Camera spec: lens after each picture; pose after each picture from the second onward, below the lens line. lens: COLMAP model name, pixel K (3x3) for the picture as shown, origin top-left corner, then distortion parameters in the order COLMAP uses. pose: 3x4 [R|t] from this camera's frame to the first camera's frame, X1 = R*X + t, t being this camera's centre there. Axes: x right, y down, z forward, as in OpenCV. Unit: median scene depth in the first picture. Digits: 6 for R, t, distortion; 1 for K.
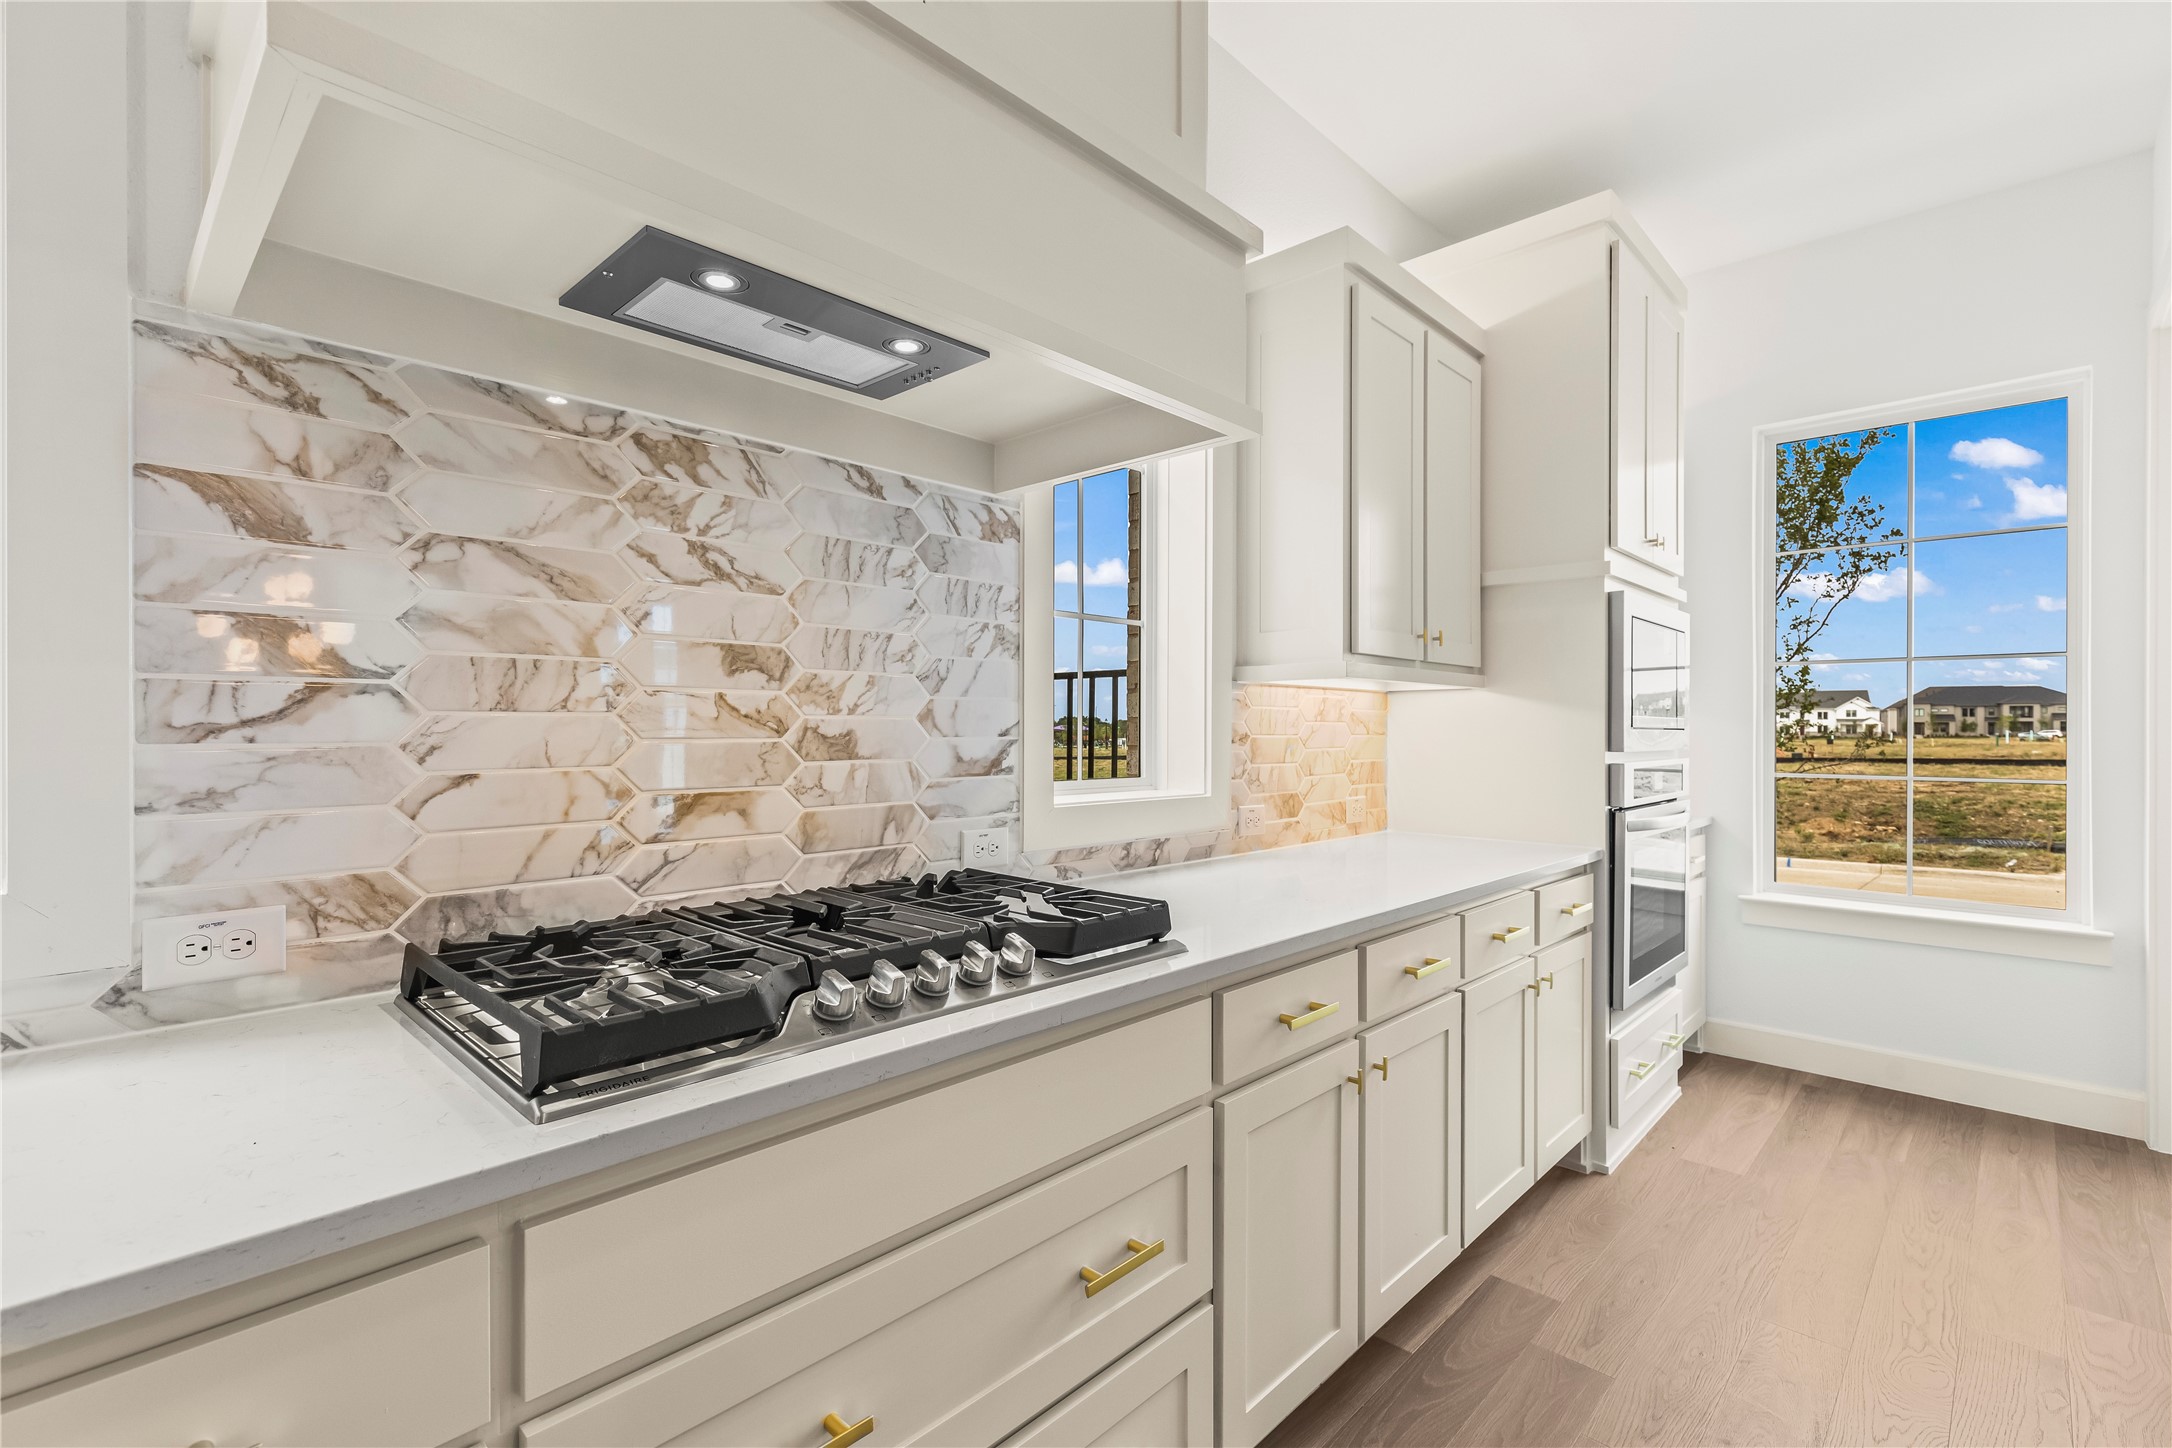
lens RADIAL K [[974.4, 0, 1082.1], [0, 974.4, 725.2], [0, 0, 1]] dist [0.009144, -0.002237]
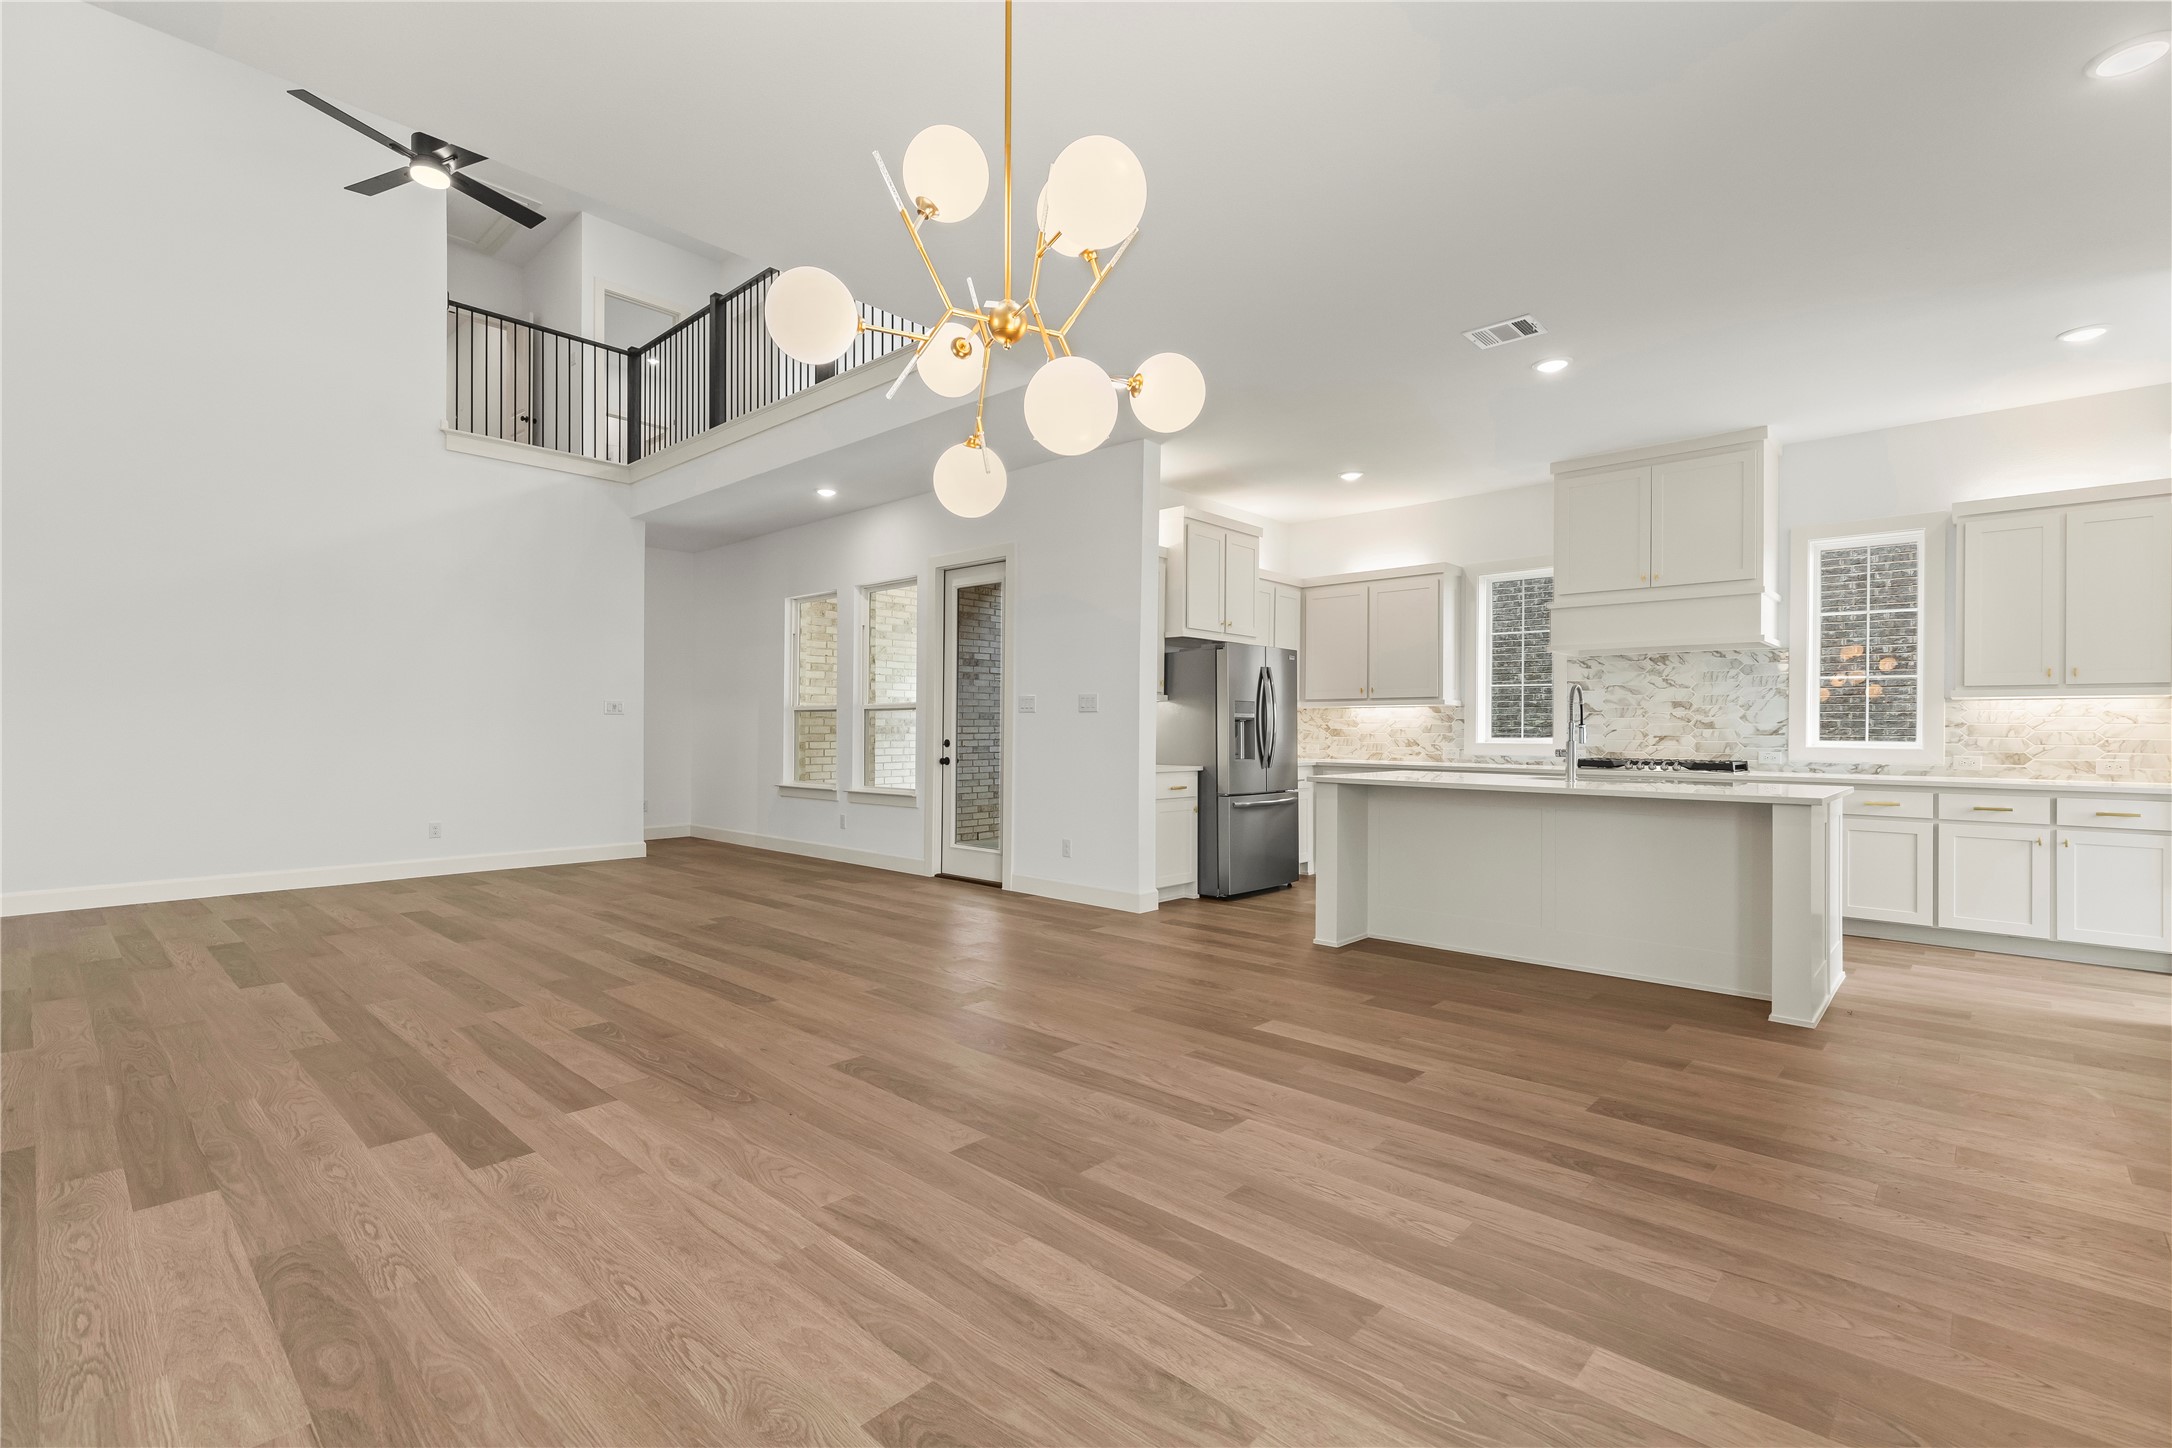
lens RADIAL K [[974.4, 0, 1076.8], [0, 974.4, 725.9], [0, 0, 1]] dist [0.009144, -0.002237]
pose [[0.010014, -0.006539, -0.999928, 3.123886], [-0.004316, 0.999969, -0.006583, 0.052022], [0.999941, 0.004381, 0.009985, -1.331998]]
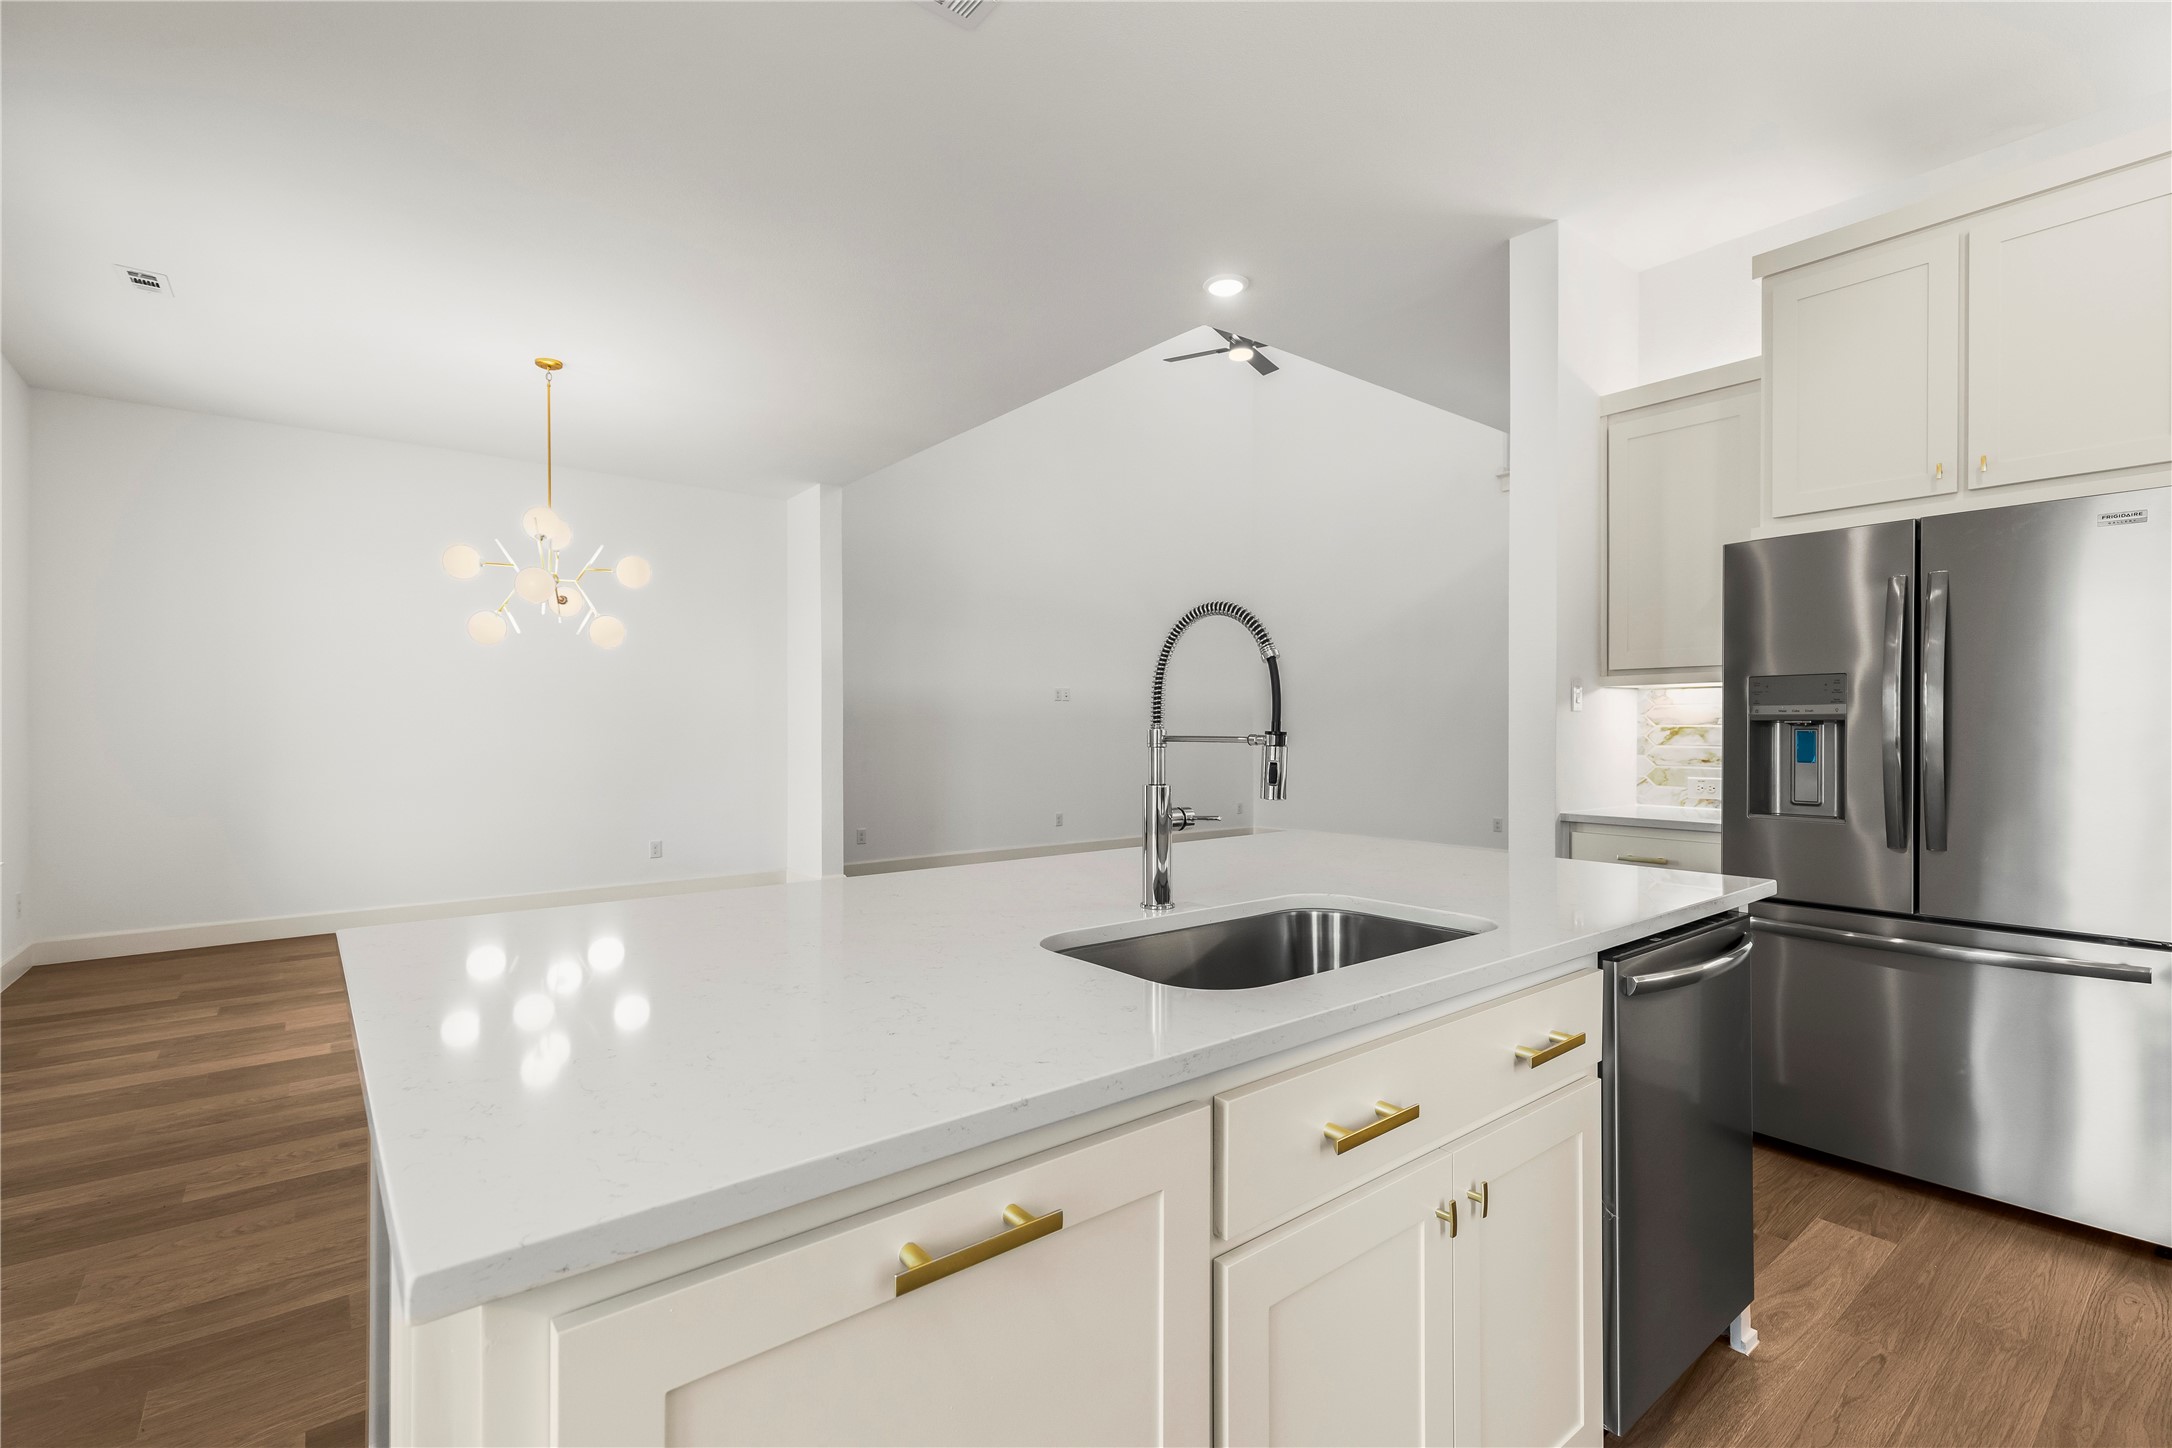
lens RADIAL K [[974.4, 0, 1077.2], [0, 974.4, 726.4], [0, 0, 1]] dist [0.009144, -0.002237]
pose [[-0.990348, -0.001558, 0.138592, 0.519397], [-0.002322, 0.999983, -0.005355, 0.022511], [-0.138581, -0.005625, -0.990335, 0.842778]]
